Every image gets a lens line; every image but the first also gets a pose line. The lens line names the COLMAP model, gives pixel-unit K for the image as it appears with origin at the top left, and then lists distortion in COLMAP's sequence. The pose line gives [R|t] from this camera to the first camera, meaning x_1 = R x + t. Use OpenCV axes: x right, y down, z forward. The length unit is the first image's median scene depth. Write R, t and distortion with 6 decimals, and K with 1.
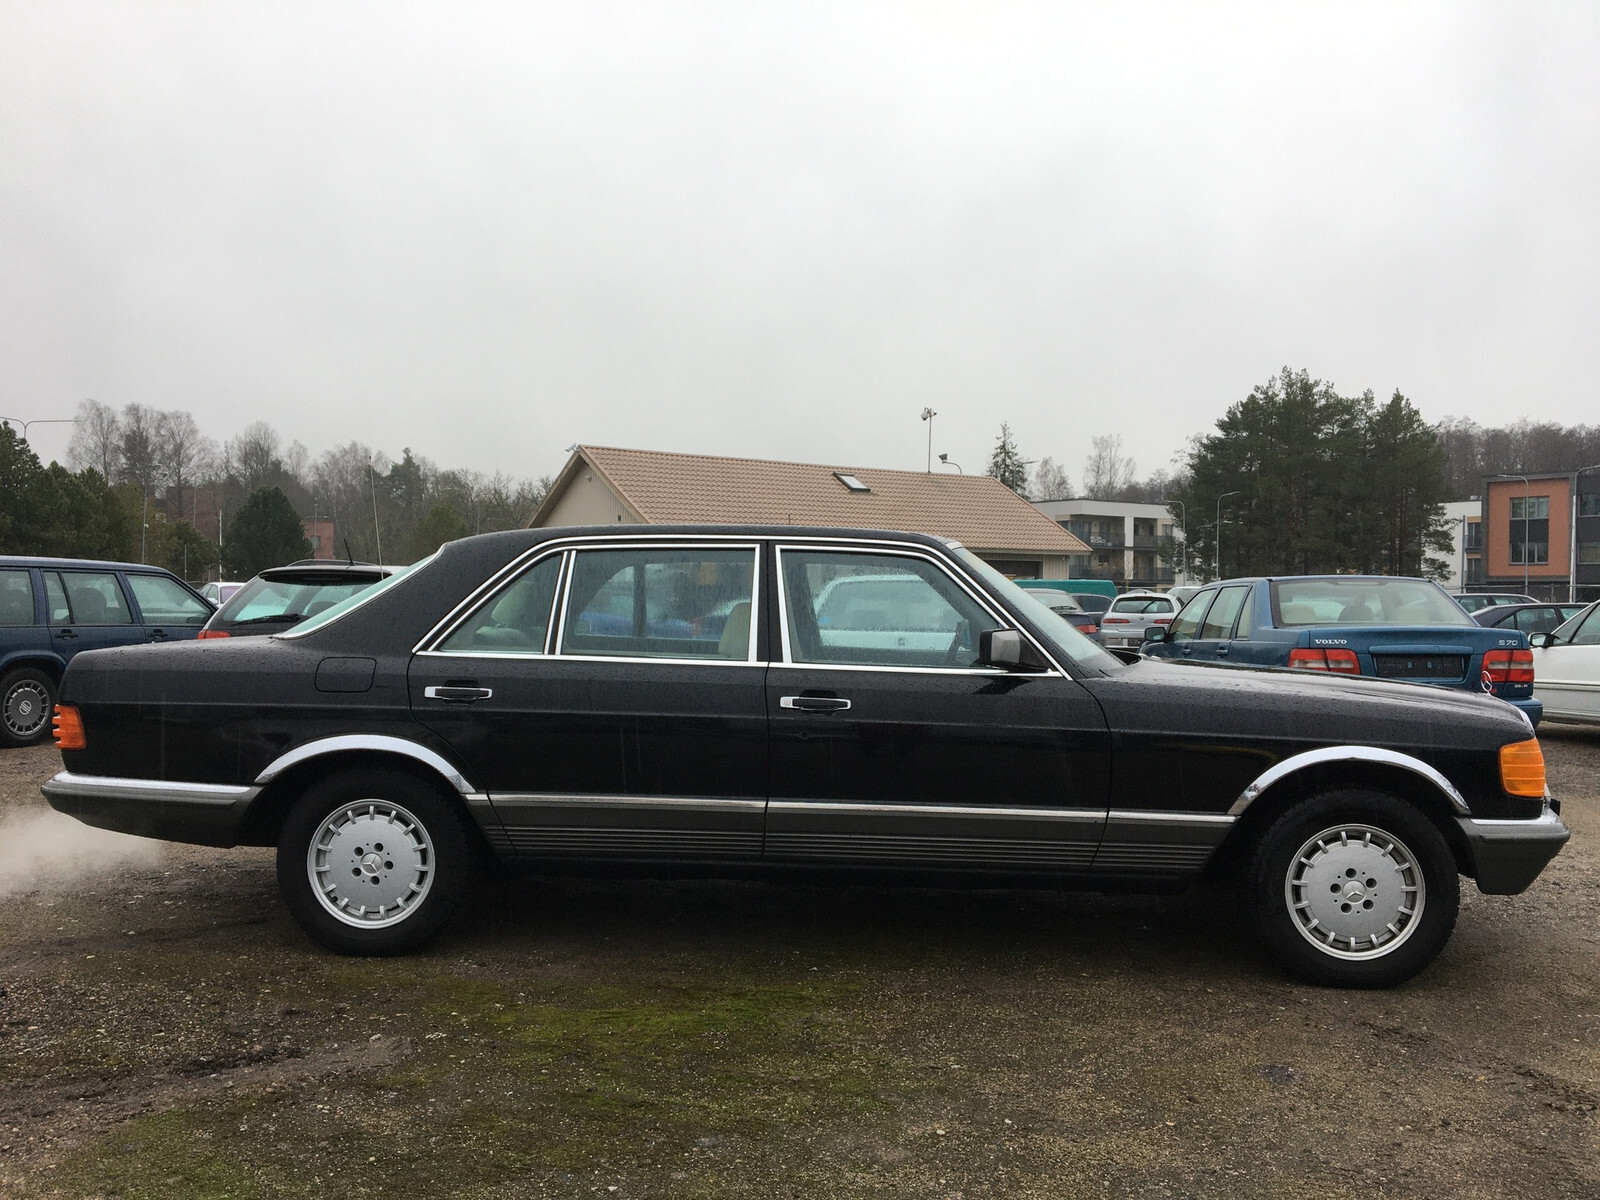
lens RADIAL K [[1284.6, 0, 800.0], [0, 1284.6, 600.0], [0, 0, 1]] dist [0.080966, -0.123799]
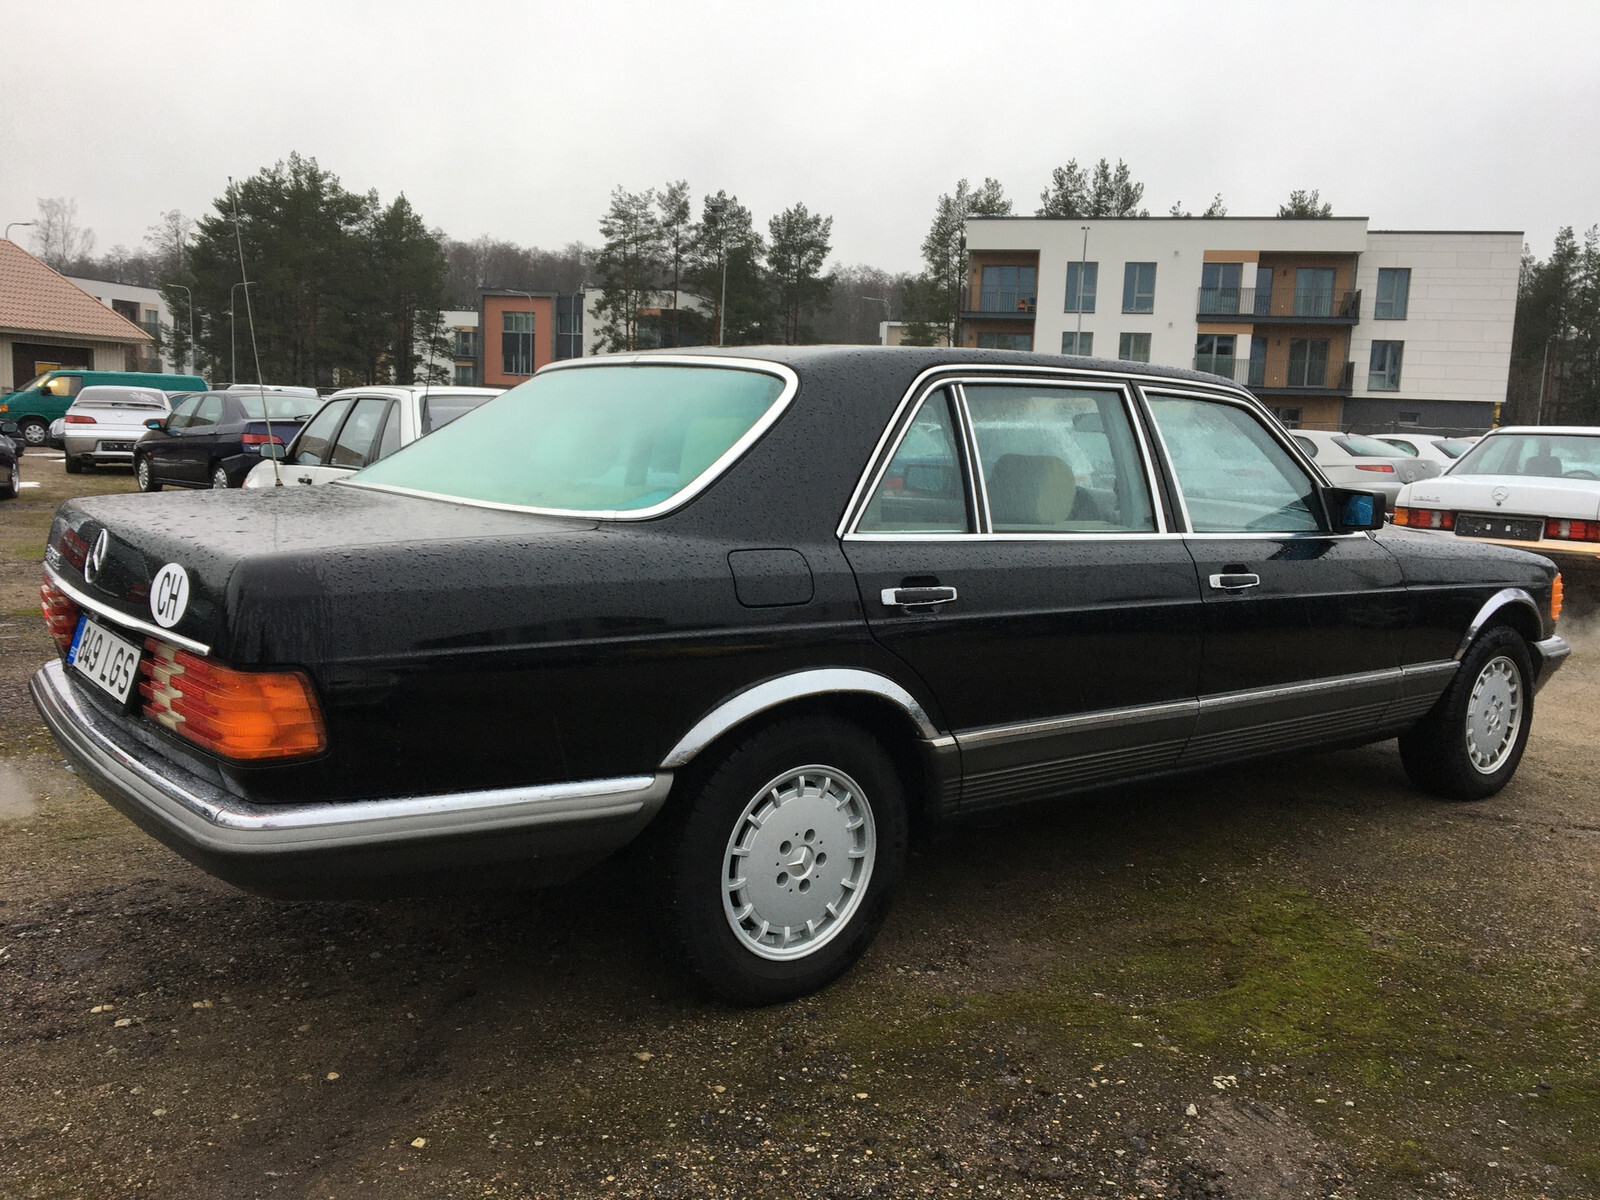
lens RADIAL K [[1284.6, 0, 800.0], [0, 1284.6, 600.0], [0, 0, 1]] dist [0.080966, -0.123799]
pose [[0.761444, -0.070526, 0.644383, -0.741188], [-0.028823, 0.989397, 0.142347, -0.019901], [-0.647589, -0.126962, 0.751338, 0.528341]]
